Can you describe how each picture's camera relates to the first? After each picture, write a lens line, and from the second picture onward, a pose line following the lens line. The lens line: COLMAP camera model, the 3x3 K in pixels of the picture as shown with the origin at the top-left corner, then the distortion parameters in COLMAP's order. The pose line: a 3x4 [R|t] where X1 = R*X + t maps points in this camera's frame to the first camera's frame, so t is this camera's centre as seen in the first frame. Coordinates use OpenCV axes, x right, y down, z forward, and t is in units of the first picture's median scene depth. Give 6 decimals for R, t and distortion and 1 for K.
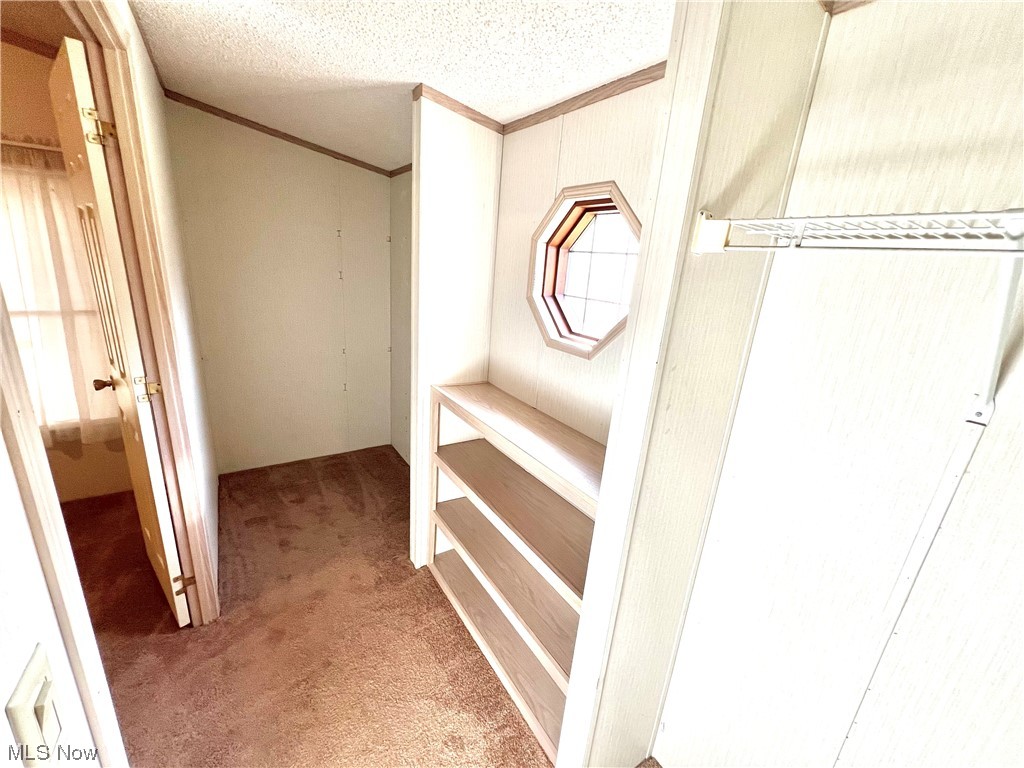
lens RADIAL K [[410.2, 0, 512.0], [0, 410.2, 384.0], [0, 0, 1]] dist [-0.001503, 0.000296]
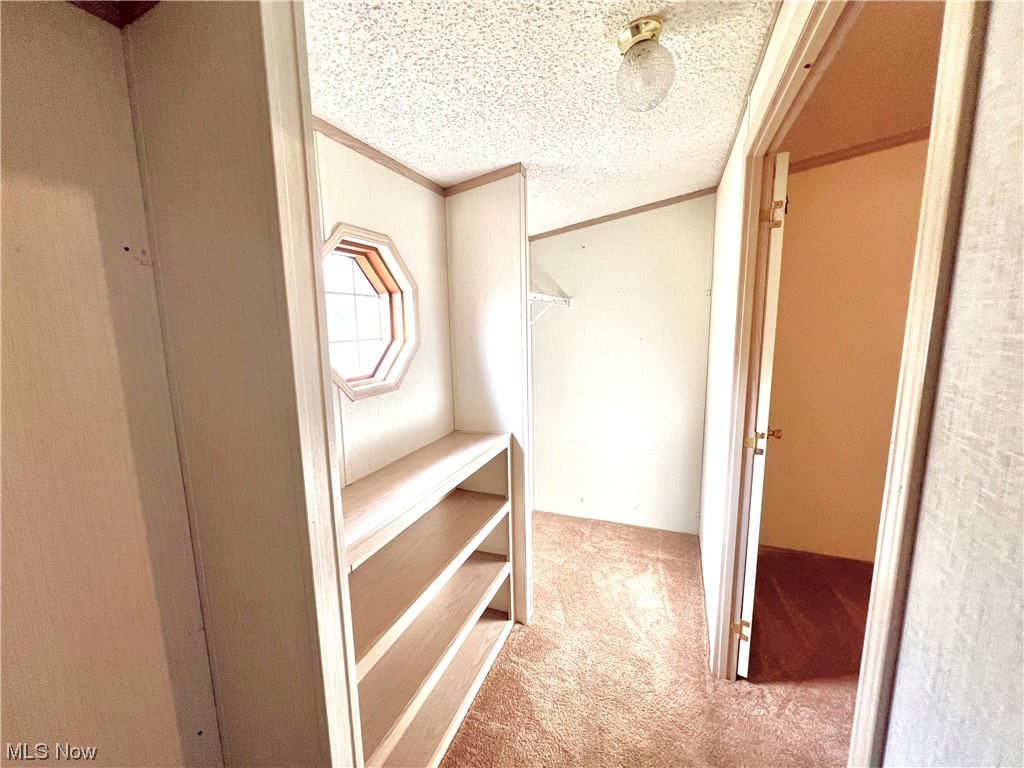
lens RADIAL K [[410.2, 0, 512.0], [0, 410.2, 384.0], [0, 0, 1]] dist [-0.001503, 0.000296]
pose [[-0.563865, -0.191115, 0.803450, -0.880846], [0.208151, 0.908562, 0.362199, -0.414078], [-0.799205, 0.371471, -0.472526, 1.284817]]
